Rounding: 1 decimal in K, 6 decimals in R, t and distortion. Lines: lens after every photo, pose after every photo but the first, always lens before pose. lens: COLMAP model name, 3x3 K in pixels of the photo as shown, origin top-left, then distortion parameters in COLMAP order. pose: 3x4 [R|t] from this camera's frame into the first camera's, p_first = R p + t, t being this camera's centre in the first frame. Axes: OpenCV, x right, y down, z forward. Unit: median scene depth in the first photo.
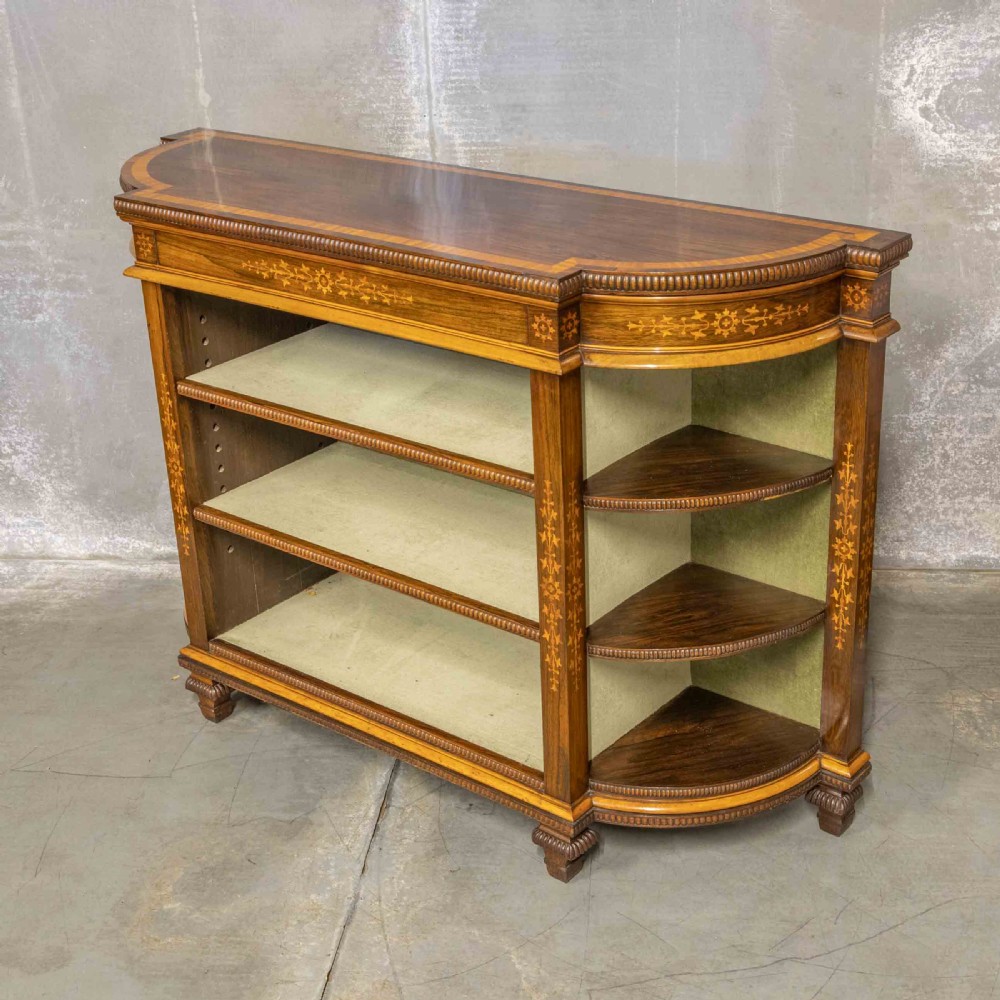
lens RADIAL K [[1669.8, 0, 514.5], [0, 1669.8, 509.1], [0, 0, 1]] dist [-0.012262, 0.107310]
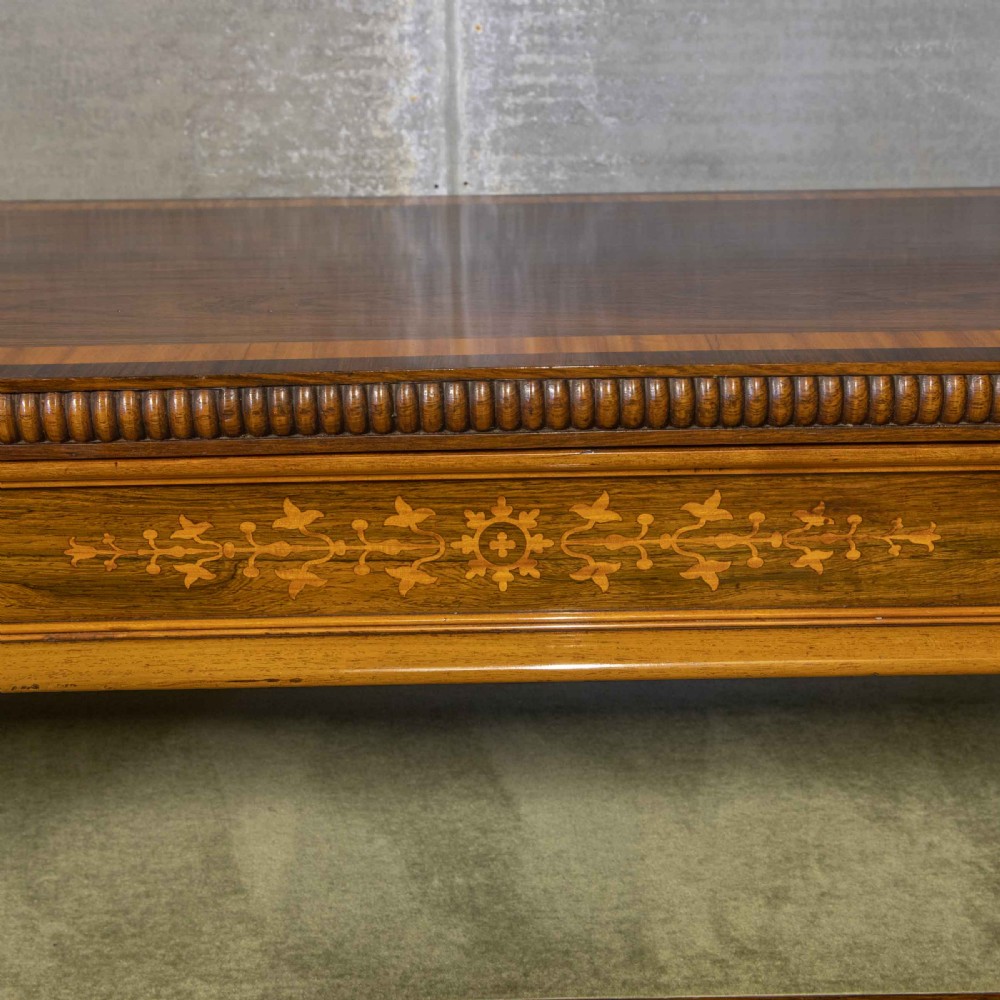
lens RADIAL K [[1706.2, 0, 509.3], [0, 1706.2, 501.3], [0, 0, 1]] dist [-0.008591, 0.111330]
pose [[0.995019, -0.000065, 0.099683, -0.074722], [0.010625, 0.994373, -0.105406, -0.129312], [-0.099115, 0.105940, 0.989421, 0.643349]]
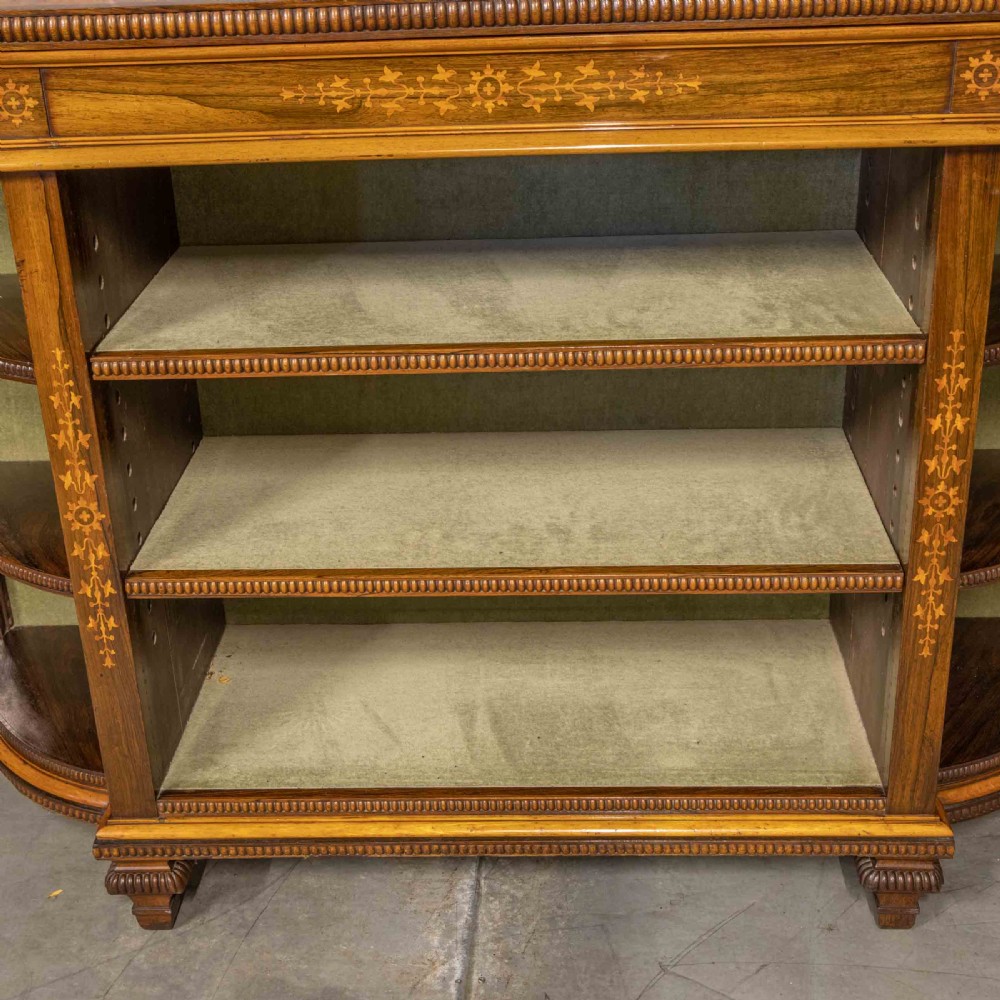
lens RADIAL K [[1520.0, 0, 502.5], [0, 1520.0, 495.4], [0, 0, 1]] dist [-0.017207, 0.122107]
pose [[0.998632, -0.008446, 0.051603, -0.071985], [0.008347, 0.999963, 0.002135, -0.040326], [-0.051619, -0.001701, 0.998665, 0.458366]]
